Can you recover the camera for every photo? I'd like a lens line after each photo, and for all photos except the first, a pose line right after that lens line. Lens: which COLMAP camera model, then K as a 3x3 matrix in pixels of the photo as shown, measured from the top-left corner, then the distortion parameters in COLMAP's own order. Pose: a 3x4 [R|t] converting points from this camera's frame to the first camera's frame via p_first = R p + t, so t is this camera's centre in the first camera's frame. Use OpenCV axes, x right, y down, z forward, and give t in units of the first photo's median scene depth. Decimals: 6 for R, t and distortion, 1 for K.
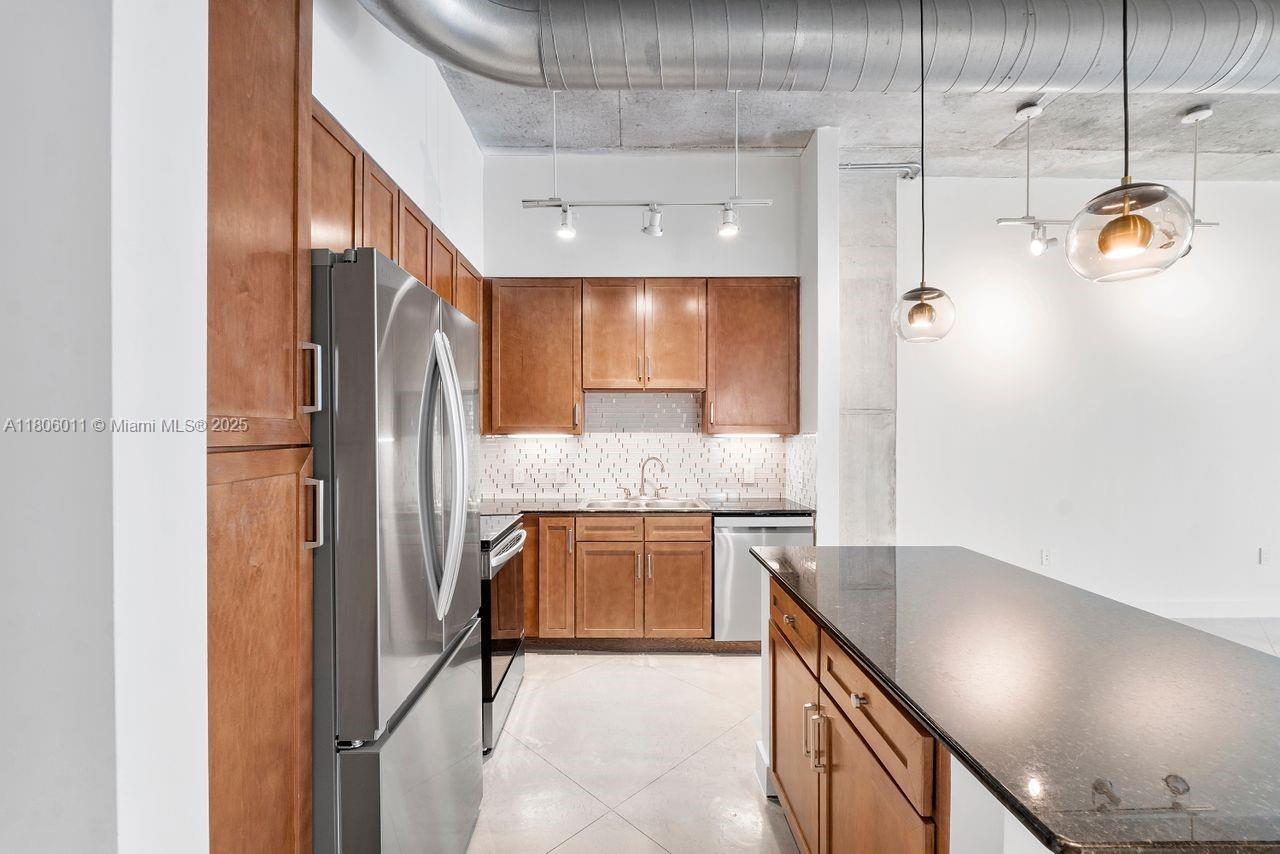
lens RADIAL K [[541.1, 0, 640.3], [0, 541.1, 429.7], [0, 0, 1]] dist [-0.004557, -0.000017]
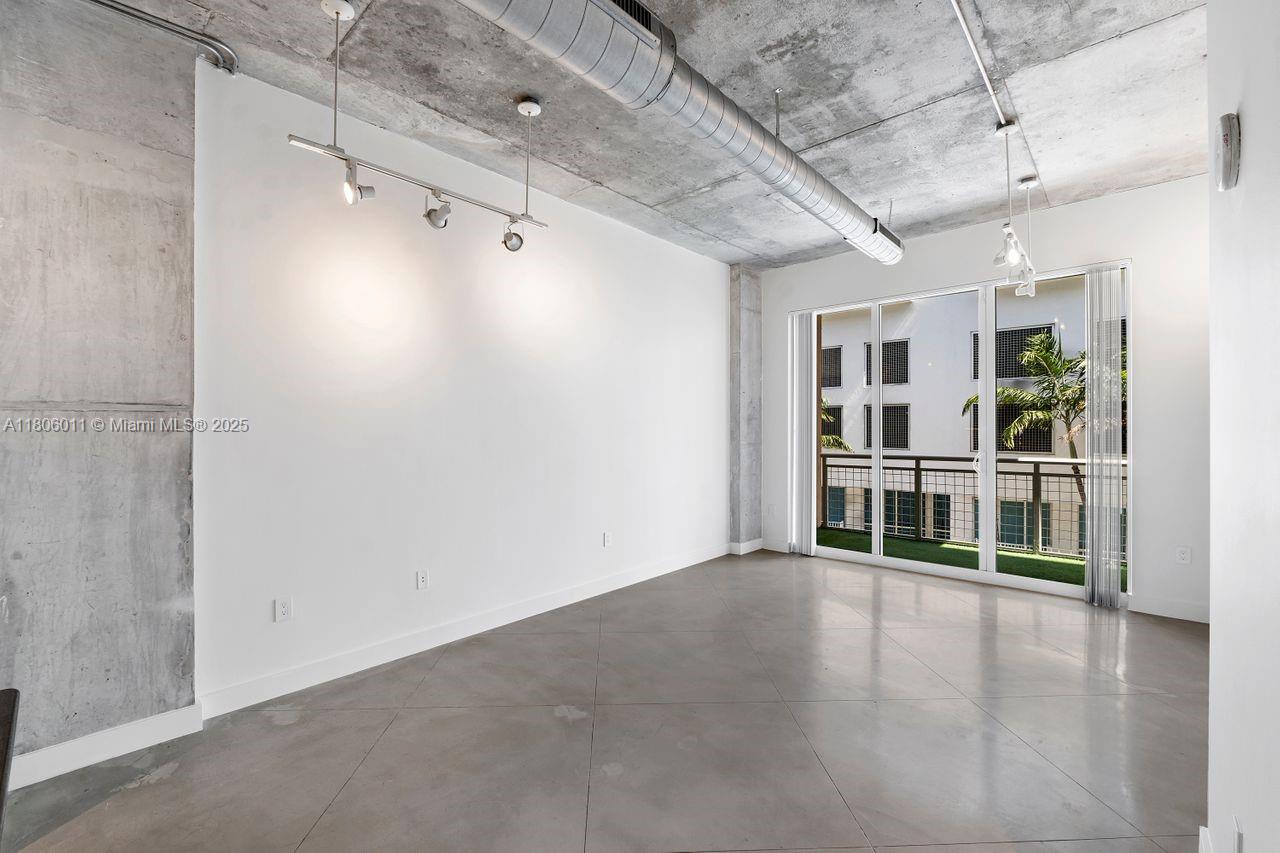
lens RADIAL K [[541.1, 0, 628.6], [0, 541.1, 427.0], [0, 0, 1]] dist [-0.004557, -0.000017]
pose [[0.698033, -0.001903, 0.716063, 0.373602], [0.003068, 0.999995, -0.000333, -0.009067], [-0.716059, 0.002429, 0.698036, 0.159193]]
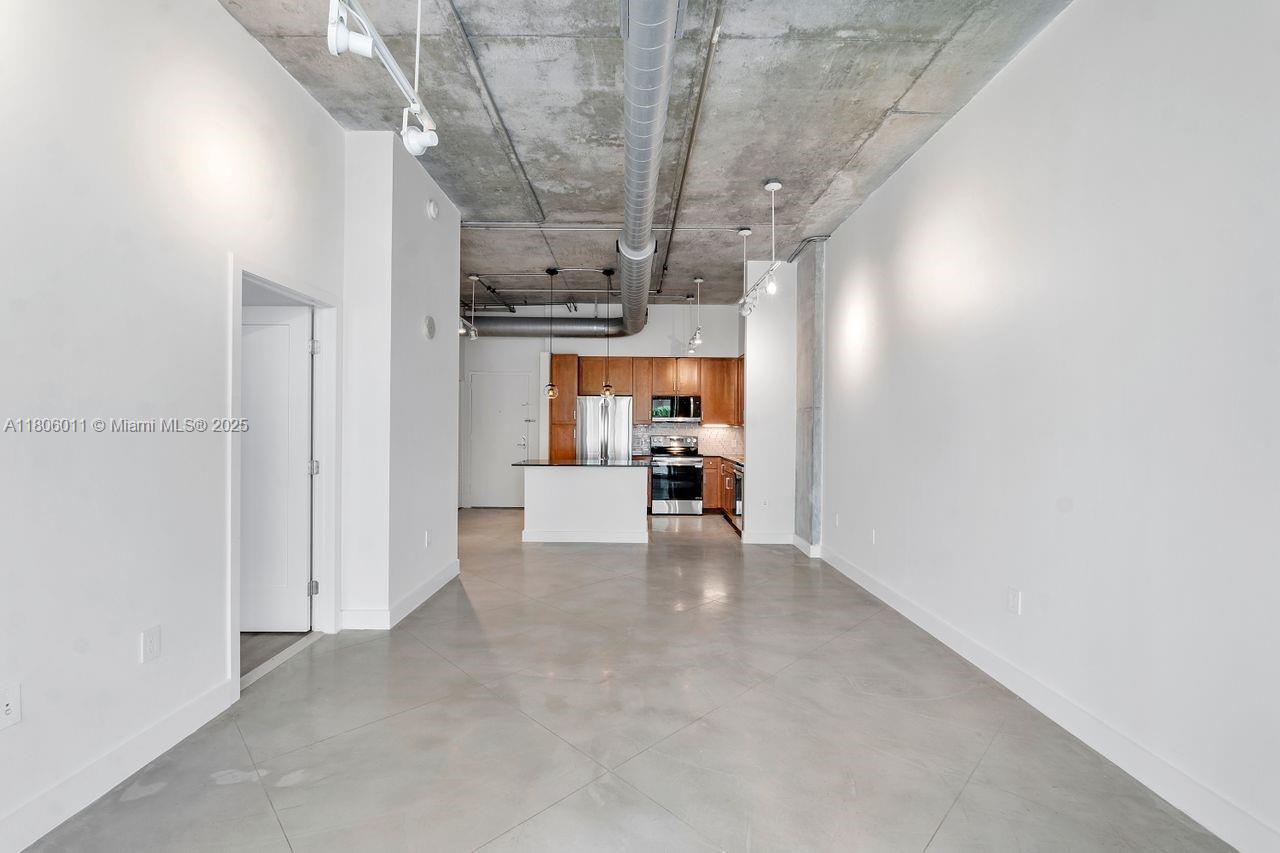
lens RADIAL K [[541.1, 0, 631.5], [0, 541.1, 423.6], [0, 0, 1]] dist [-0.004557, -0.000017]
pose [[-0.021115, -0.003261, -0.999772, 1.926335], [-0.004683, 0.999984, -0.003163, 0.010984], [0.999766, 0.004616, -0.021130, 0.547137]]
